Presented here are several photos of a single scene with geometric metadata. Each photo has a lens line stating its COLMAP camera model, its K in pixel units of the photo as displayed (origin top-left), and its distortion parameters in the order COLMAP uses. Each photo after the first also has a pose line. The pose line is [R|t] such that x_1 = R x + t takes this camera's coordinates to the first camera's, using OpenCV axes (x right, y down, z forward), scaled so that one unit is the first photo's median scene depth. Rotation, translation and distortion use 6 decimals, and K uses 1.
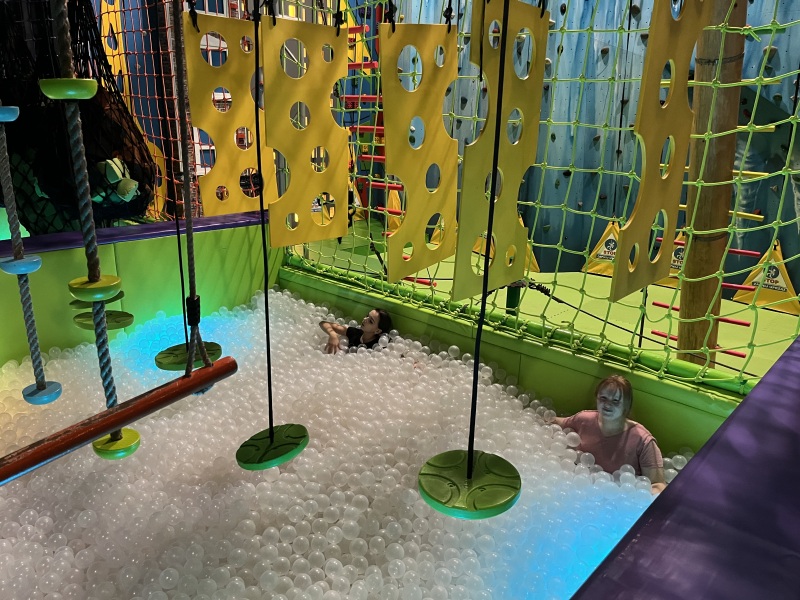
lens RADIAL K [[603.8, 0, 400.5], [0, 603.8, 300.4], [0, 0, 1]] dist [0.064586, -0.081964]
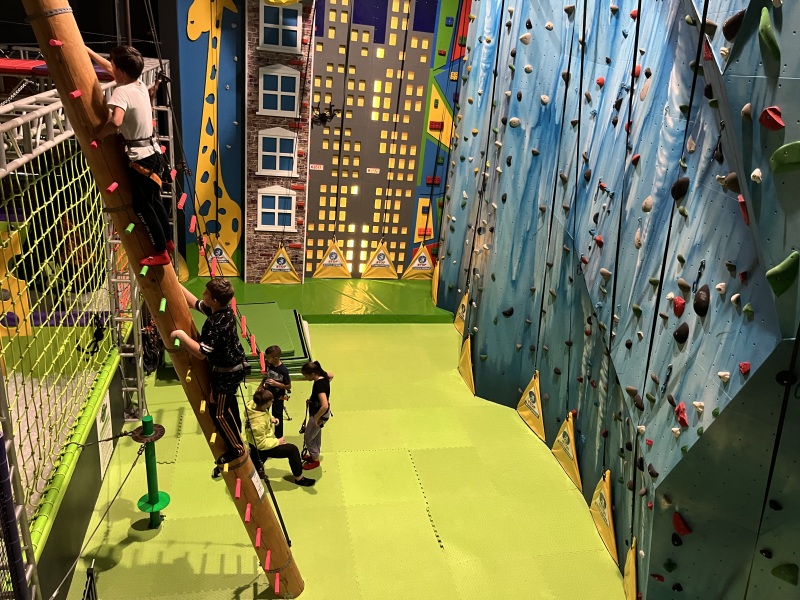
lens RADIAL K [[603.8, 0, 397.9], [0, 603.8, 296.8], [0, 0, 1]] dist [0.064586, -0.081964]
pose [[0.811809, 0.278419, -0.513273, 0.627357], [-0.251448, 0.960017, 0.123051, -0.311325], [0.527010, 0.029168, 0.849358, 0.067197]]
